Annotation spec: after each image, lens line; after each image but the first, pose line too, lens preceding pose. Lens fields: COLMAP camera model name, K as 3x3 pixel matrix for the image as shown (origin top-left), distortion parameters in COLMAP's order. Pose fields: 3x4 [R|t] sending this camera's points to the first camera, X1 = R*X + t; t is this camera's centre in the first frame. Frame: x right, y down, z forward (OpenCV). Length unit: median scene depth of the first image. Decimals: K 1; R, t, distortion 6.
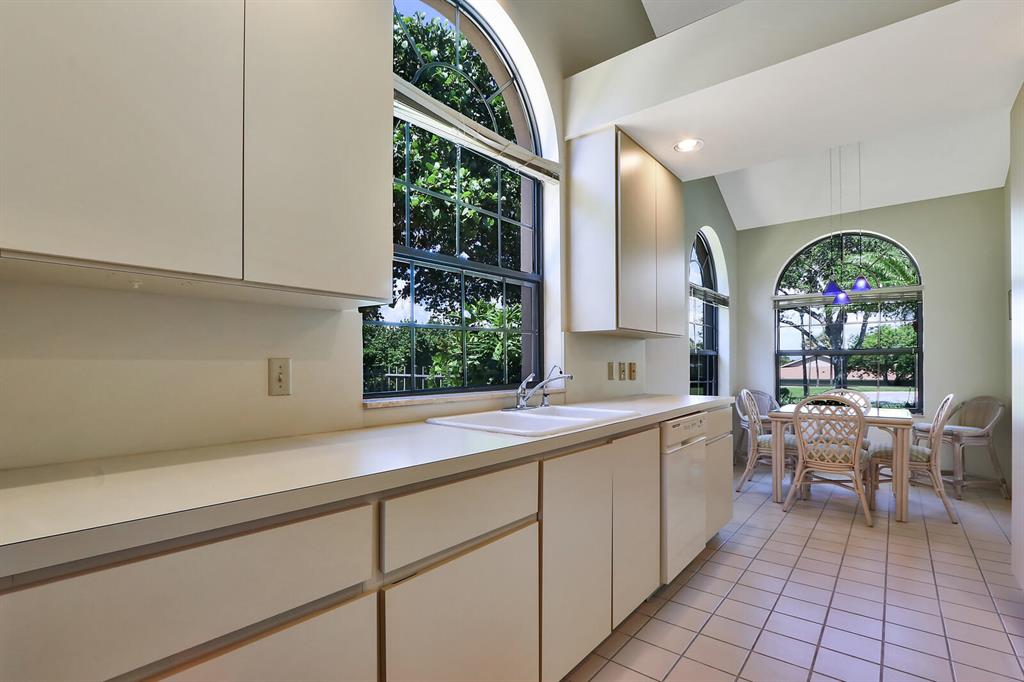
lens RADIAL K [[494.7, 0, 502.8], [0, 494.7, 365.0], [0, 0, 1]] dist [0.003608, -0.000035]
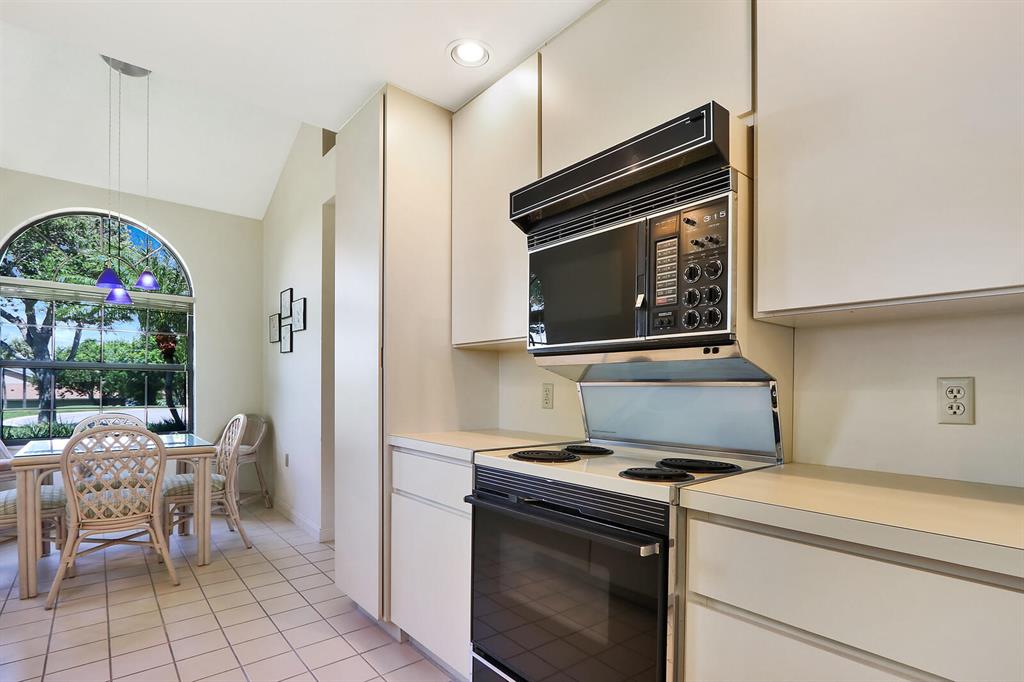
lens RADIAL K [[502.2, 0, 509.8], [0, 502.2, 393.8], [0, 0, 1]] dist [-0.002757, -0.000484]
pose [[0.200814, -0.011466, 0.979562, 0.039884], [-0.010663, 0.999847, 0.013889, -0.000184], [-0.979571, -0.013234, 0.200661, 0.206478]]
